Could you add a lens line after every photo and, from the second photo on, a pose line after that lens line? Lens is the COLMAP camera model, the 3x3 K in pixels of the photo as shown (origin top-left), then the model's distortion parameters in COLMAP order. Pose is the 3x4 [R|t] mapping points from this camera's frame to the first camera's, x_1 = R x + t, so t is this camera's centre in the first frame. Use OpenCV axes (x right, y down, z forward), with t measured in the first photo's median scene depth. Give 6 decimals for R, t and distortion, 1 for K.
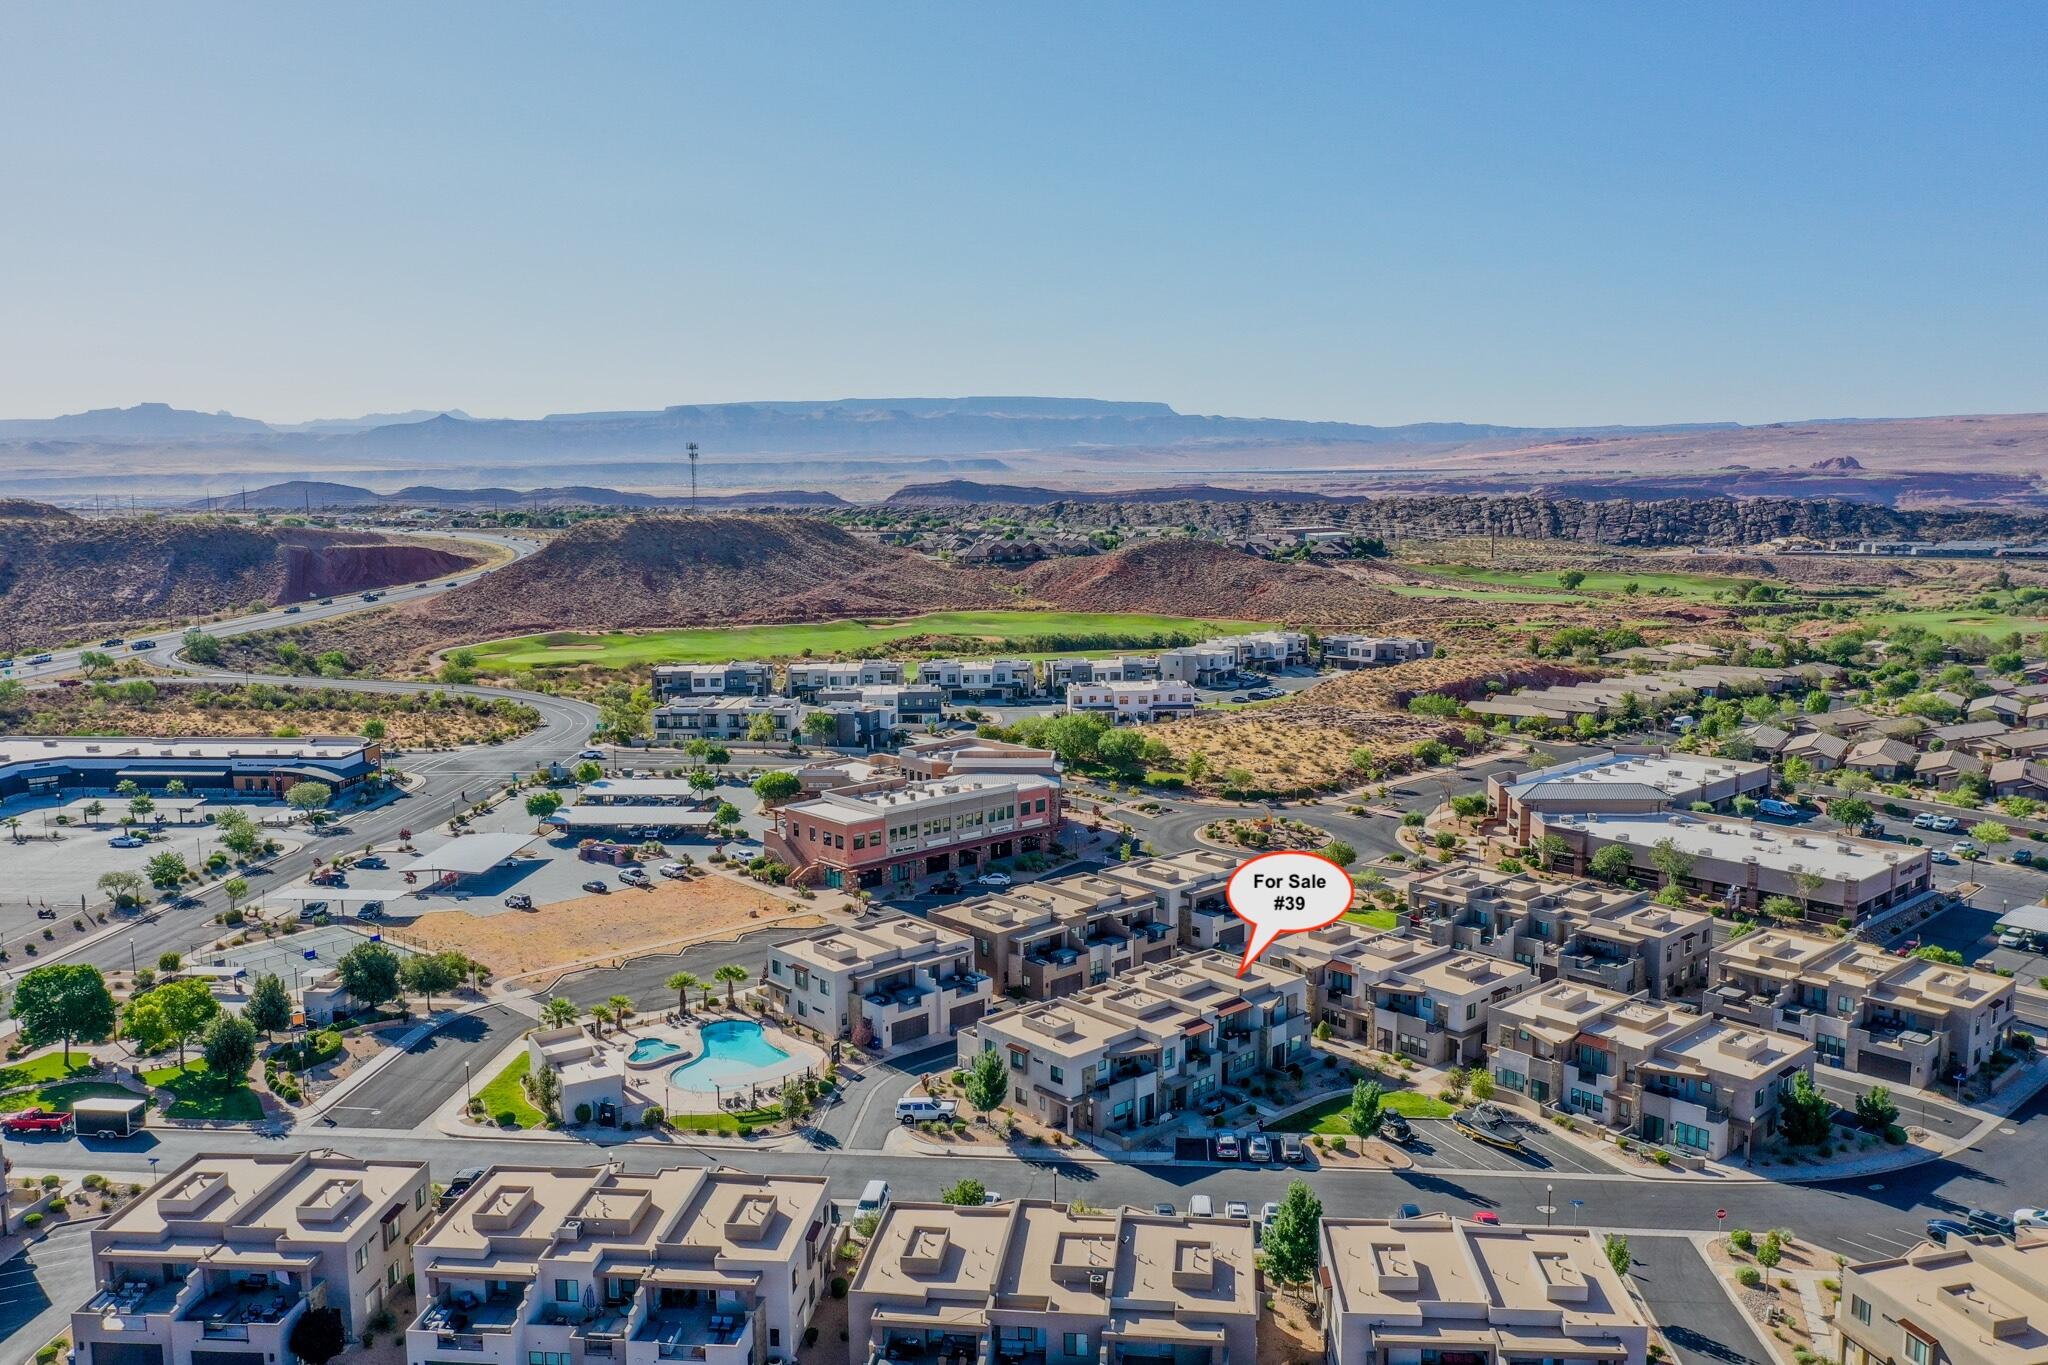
lens RADIAL K [[1609.6, 0, 1017.9], [0, 1609.6, 690.1], [0, 0, 1]] dist [0.002212, 0.001829]
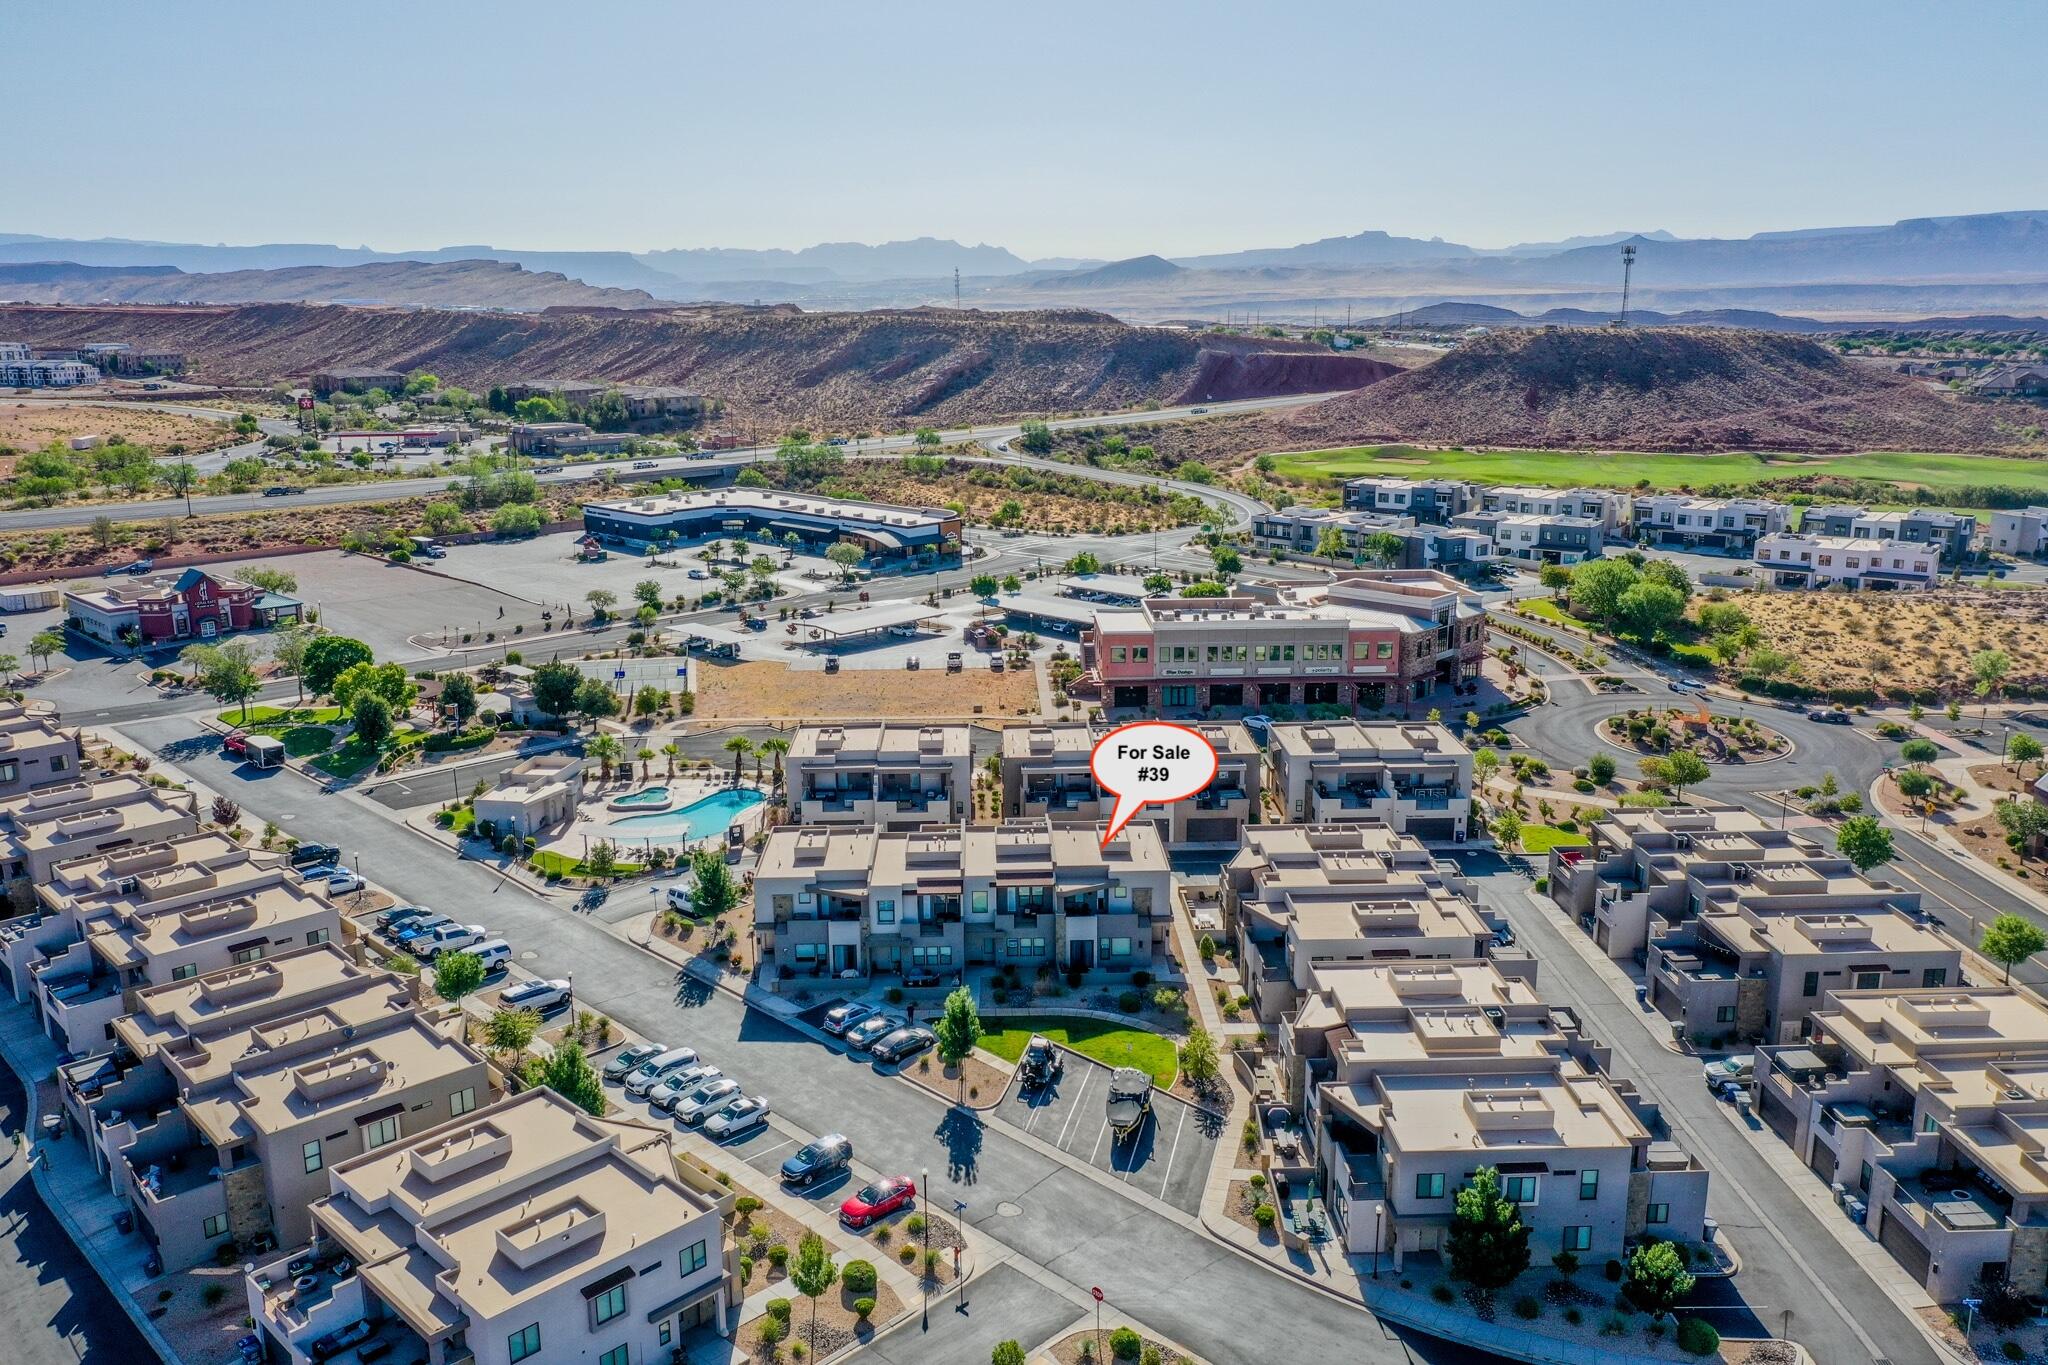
lens RADIAL K [[1609.6, 0, 1019.3], [0, 1609.6, 664.8], [0, 0, 1]] dist [0.002212, 0.001829]
pose [[0.762001, 0.145591, -0.630997, 0.307292], [-0.088223, 0.988654, 0.121575, -0.004642], [0.641538, -0.036972, 0.766199, 0.183661]]
